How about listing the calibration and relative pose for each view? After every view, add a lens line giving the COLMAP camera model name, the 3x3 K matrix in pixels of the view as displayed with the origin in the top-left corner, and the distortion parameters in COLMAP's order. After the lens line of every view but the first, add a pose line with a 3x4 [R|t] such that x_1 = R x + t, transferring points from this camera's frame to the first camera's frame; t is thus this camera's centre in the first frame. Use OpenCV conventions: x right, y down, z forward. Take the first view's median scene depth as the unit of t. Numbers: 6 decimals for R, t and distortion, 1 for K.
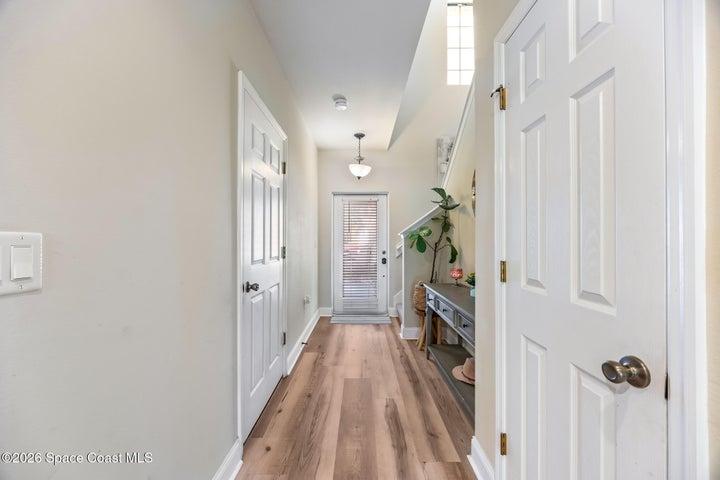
lens RADIAL K [[271.0, 0, 356.7], [0, 271.0, 239.7], [0, 0, 1]] dist [-0.003916, 0.000029]
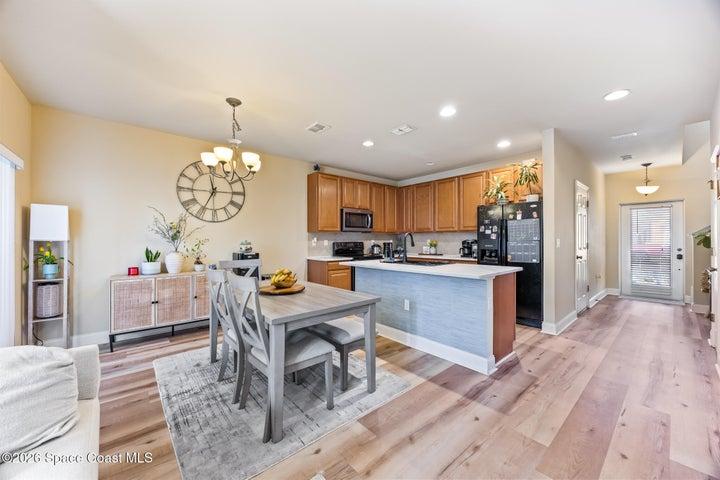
lens RADIAL K [[271.0, 0, 356.7], [0, 271.0, 239.7], [0, 0, 1]] dist [-0.003916, 0.000029]
pose [[0.655407, -0.001814, -0.755274, 0.082652], [0.005319, 0.999983, 0.002214, -0.008589], [0.755257, -0.005469, 0.655406, -1.061821]]
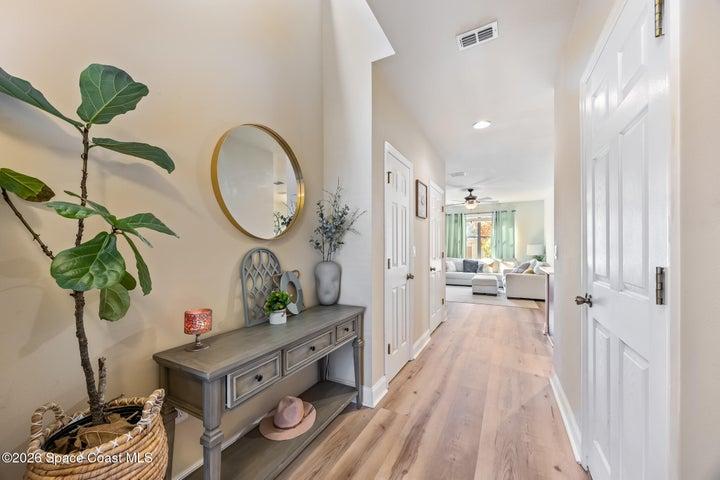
lens RADIAL K [[276.1, 0, 359.2], [0, 276.1, 249.5], [0, 0, 1]] dist [-0.000448, -0.000016]
pose [[-0.887370, 0.002431, 0.461052, -0.070121], [0.002812, 0.999996, 0.000140, 0.004067], [-0.461050, 0.001421, -0.887373, 0.957737]]
